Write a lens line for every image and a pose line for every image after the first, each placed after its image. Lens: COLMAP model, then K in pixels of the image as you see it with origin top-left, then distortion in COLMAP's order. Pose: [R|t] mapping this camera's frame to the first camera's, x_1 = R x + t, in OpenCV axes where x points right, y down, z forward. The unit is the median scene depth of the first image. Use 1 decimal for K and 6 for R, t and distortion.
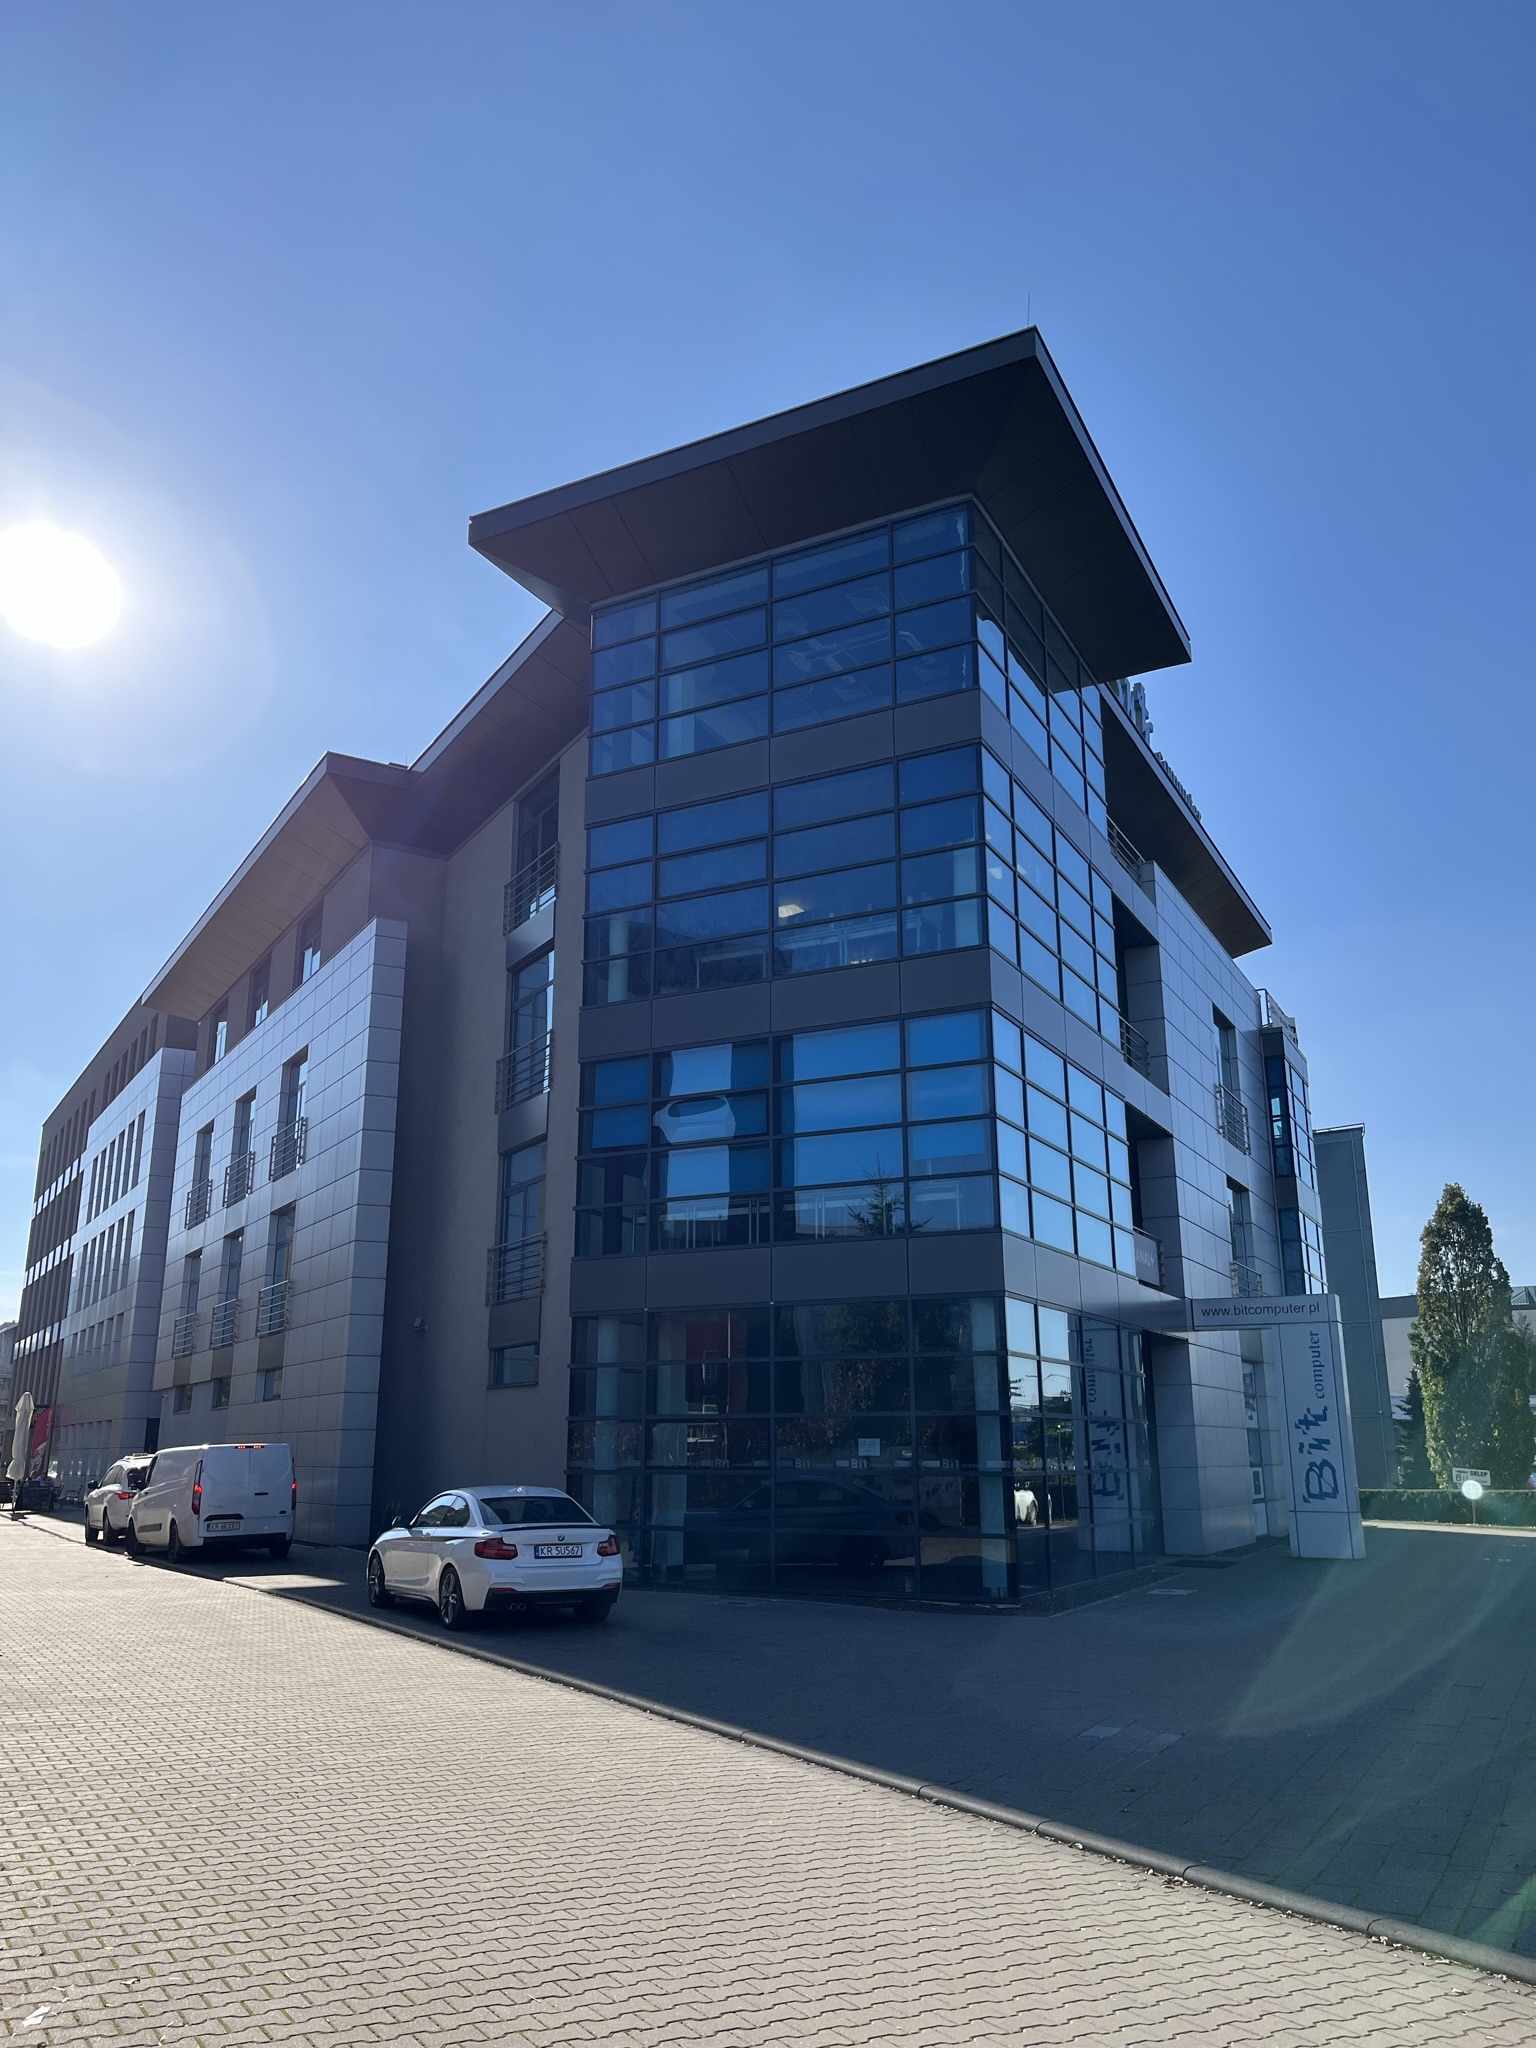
lens RADIAL K [[1540.9, 0, 774.2], [0, 1540.9, 1039.9], [0, 0, 1]] dist [0.051665, -0.049924]
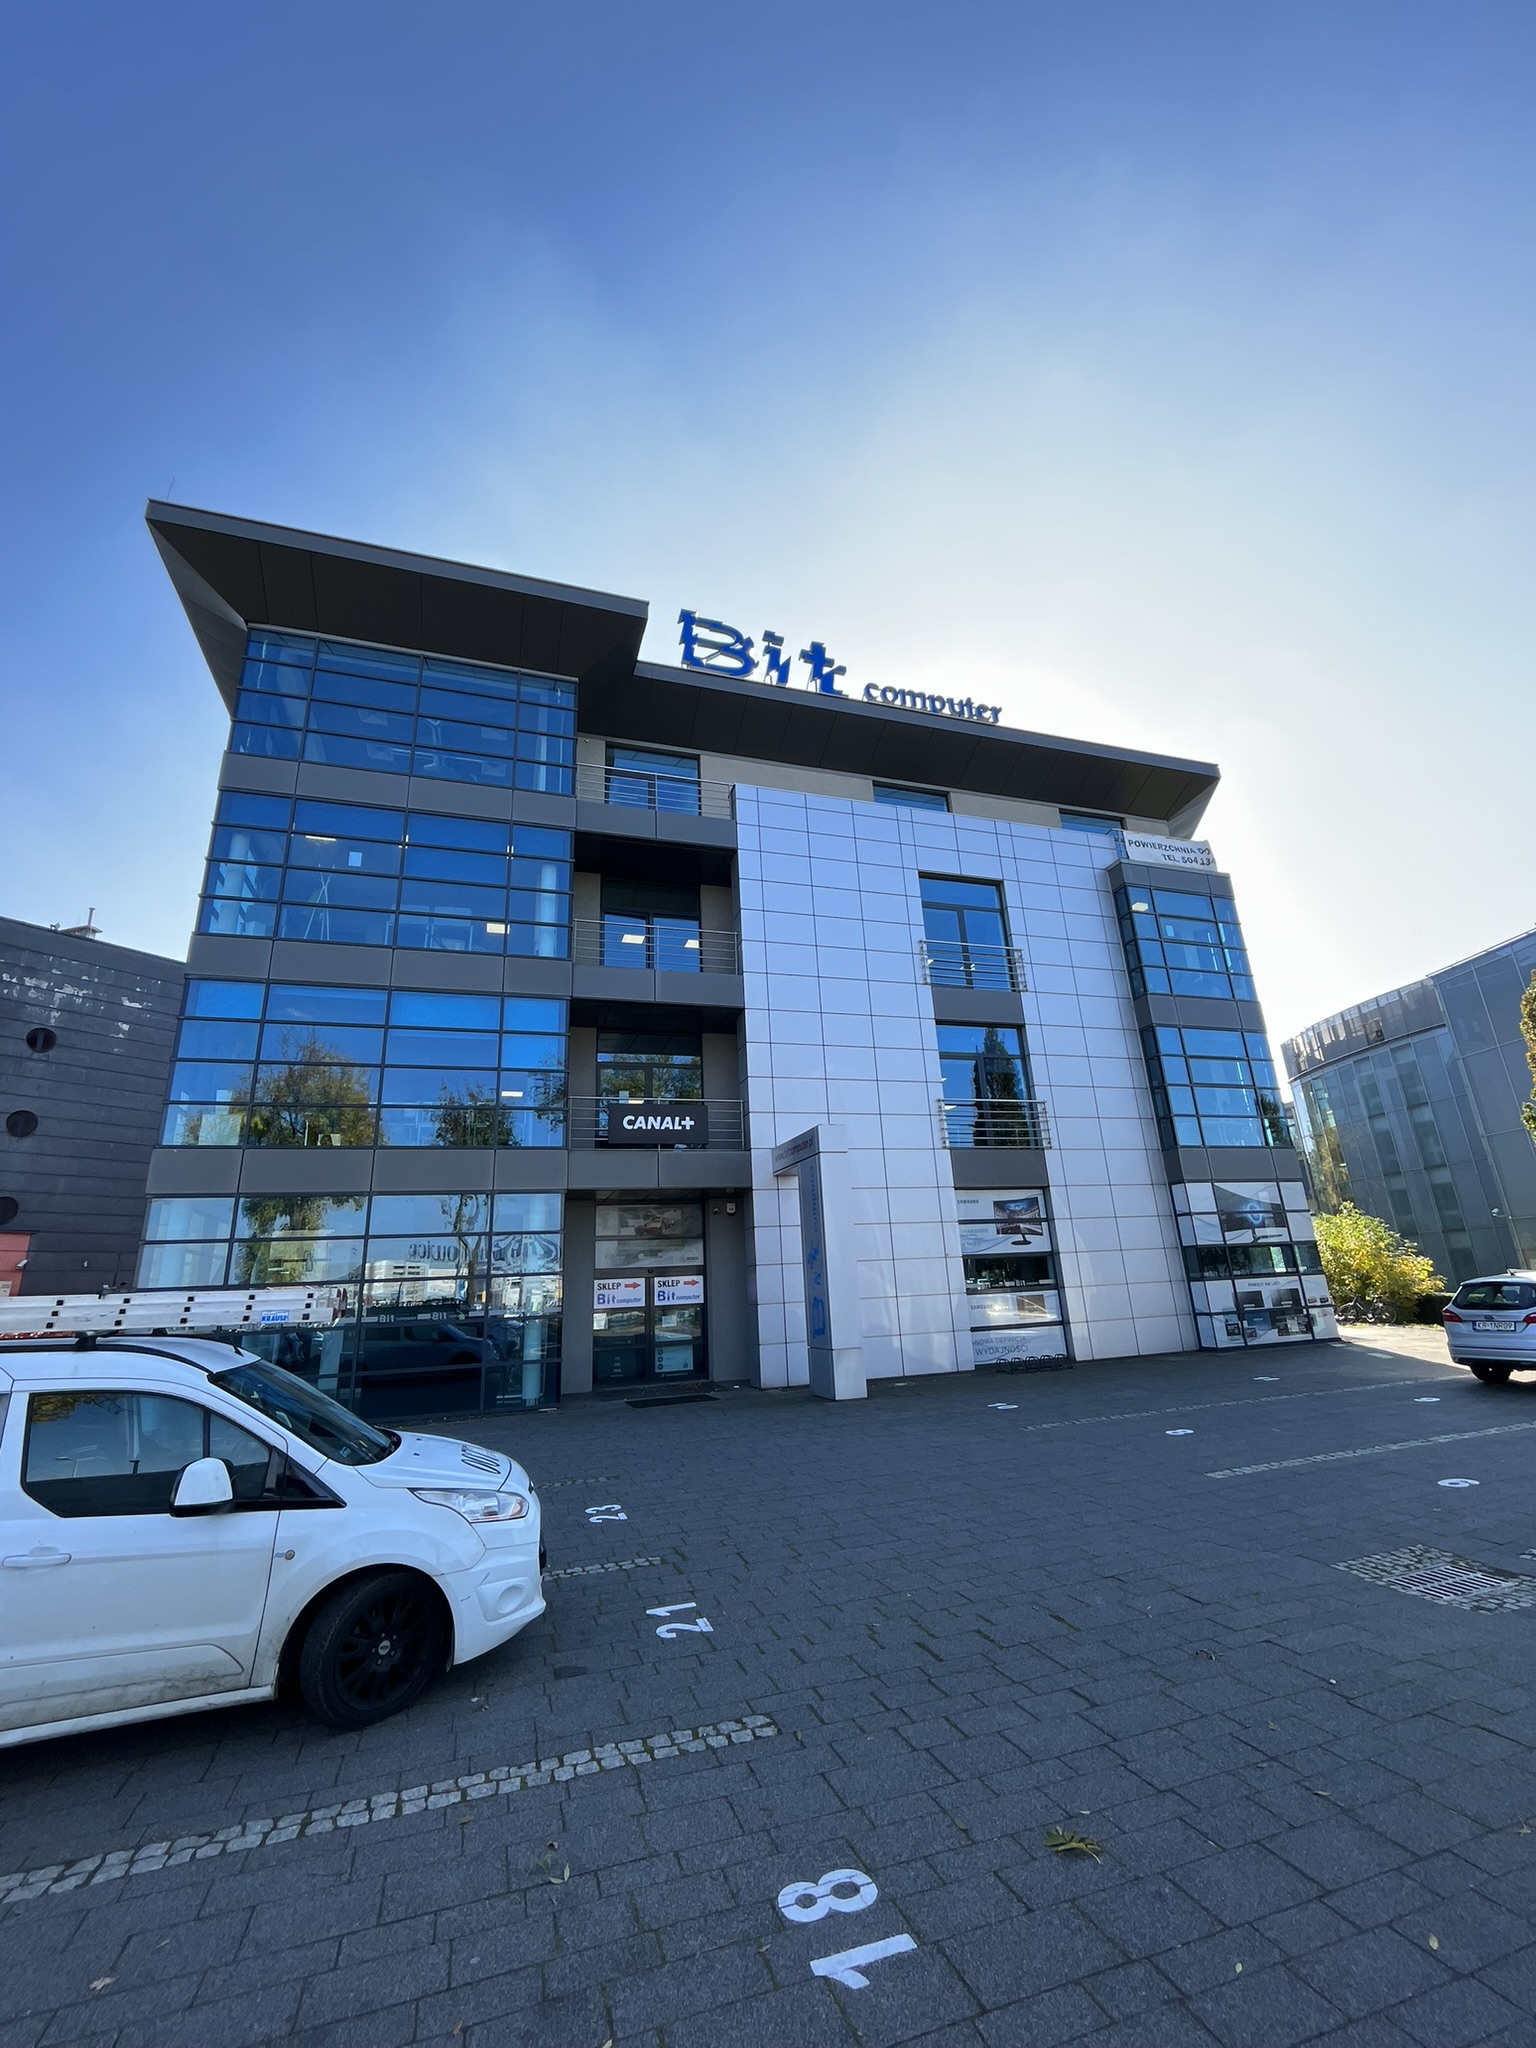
lens RADIAL K [[837.8, 0, 770.9], [0, 837.8, 1021.7], [0, 0, 1]] dist [-0.002596, -0.000784]
pose [[0.715035, -0.243115, -0.655454, 0.713089], [0.224836, 0.967743, -0.113672, 0.155096], [0.661946, -0.066090, 0.746632, 0.590767]]
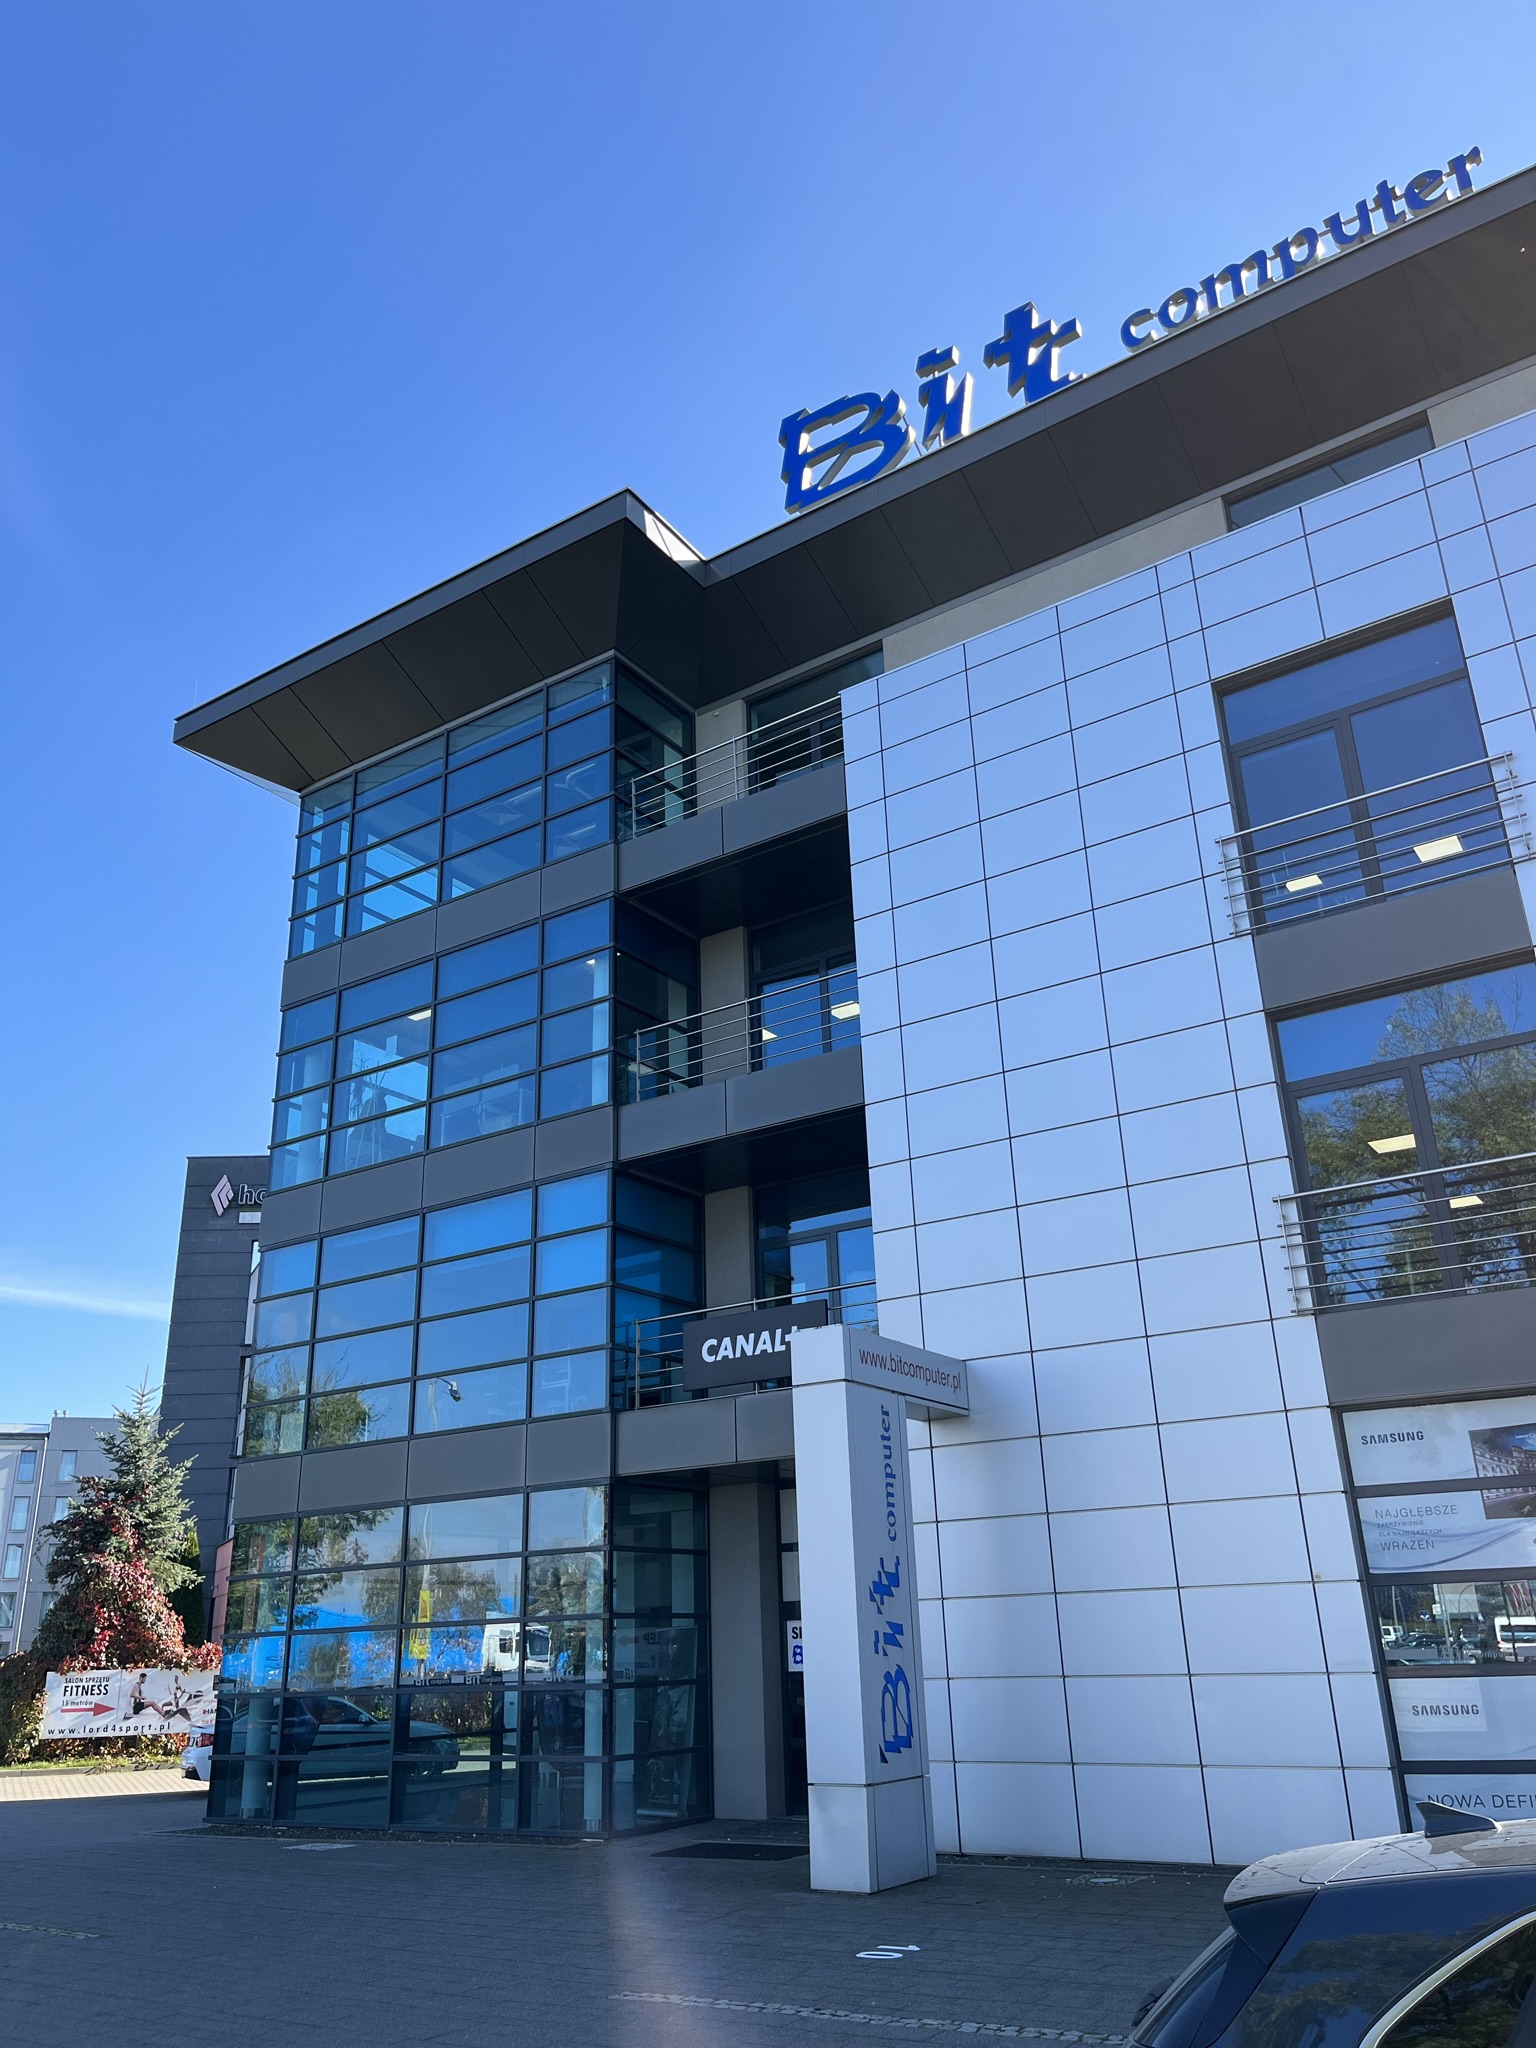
lens RADIAL K [[1562.0, 0, 734.9], [0, 1562.0, 1025.0], [0, 0, 1]] dist [0.059445, -0.093277]
pose [[-0.118081, -0.364883, -0.923535, 0.891439], [0.282319, 0.879326, -0.383513, 0.270555], [0.952026, -0.306017, -0.000818, 1.022642]]
